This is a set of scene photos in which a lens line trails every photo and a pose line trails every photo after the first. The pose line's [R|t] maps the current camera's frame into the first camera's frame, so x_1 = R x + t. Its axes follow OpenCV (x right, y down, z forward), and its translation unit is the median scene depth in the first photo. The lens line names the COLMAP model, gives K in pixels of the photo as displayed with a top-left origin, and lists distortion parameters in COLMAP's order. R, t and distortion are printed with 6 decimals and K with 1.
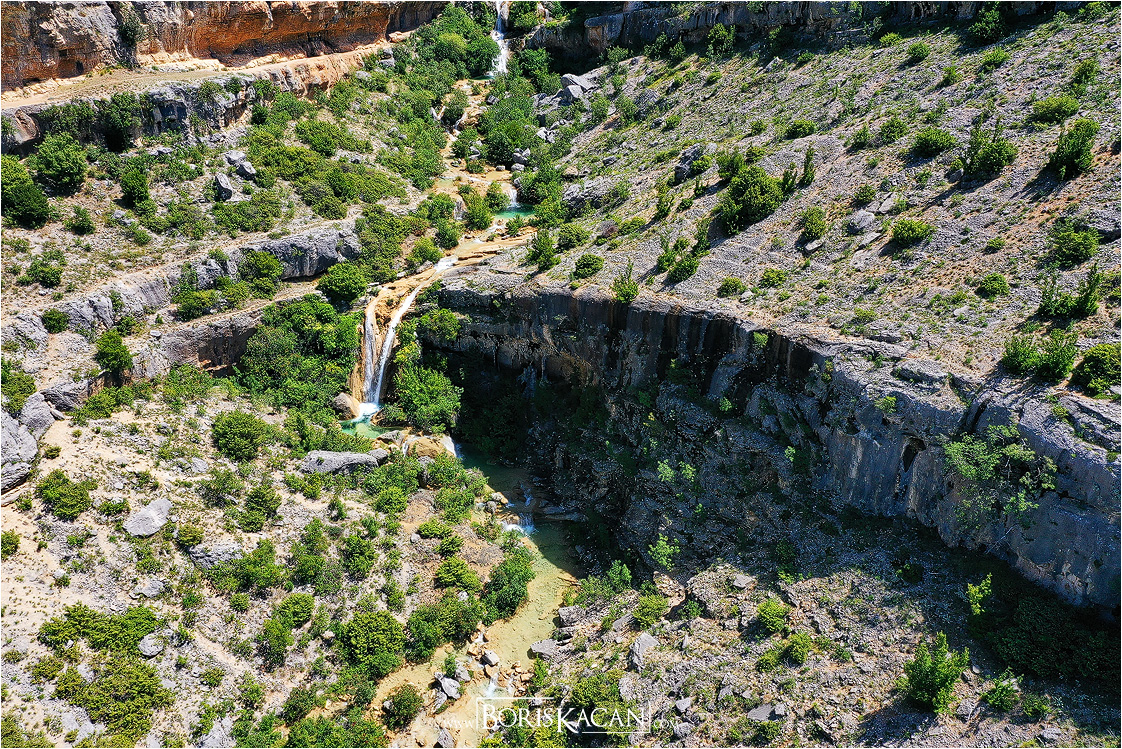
lens RADIAL K [[880.3, 0, 561.9], [0, 880.3, 375.8], [0, 0, 1]] dist [0.002333, -0.000875]
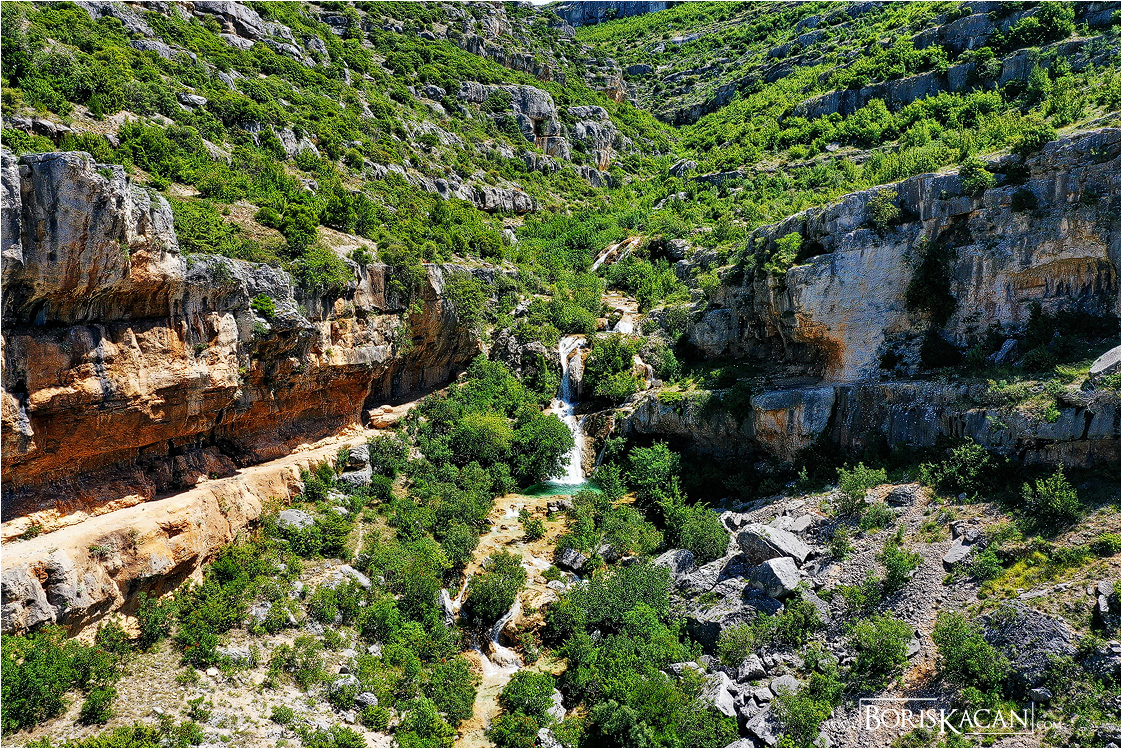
lens RADIAL K [[880.3, 0, 561.9], [0, 880.3, 375.8], [0, 0, 1]] dist [0.002333, -0.000875]
pose [[0.999991, 0.004112, 0.000500, -0.106218], [-0.003717, 0.944151, -0.329493, -0.313622], [-0.001826, 0.329489, 0.944158, 0.655756]]
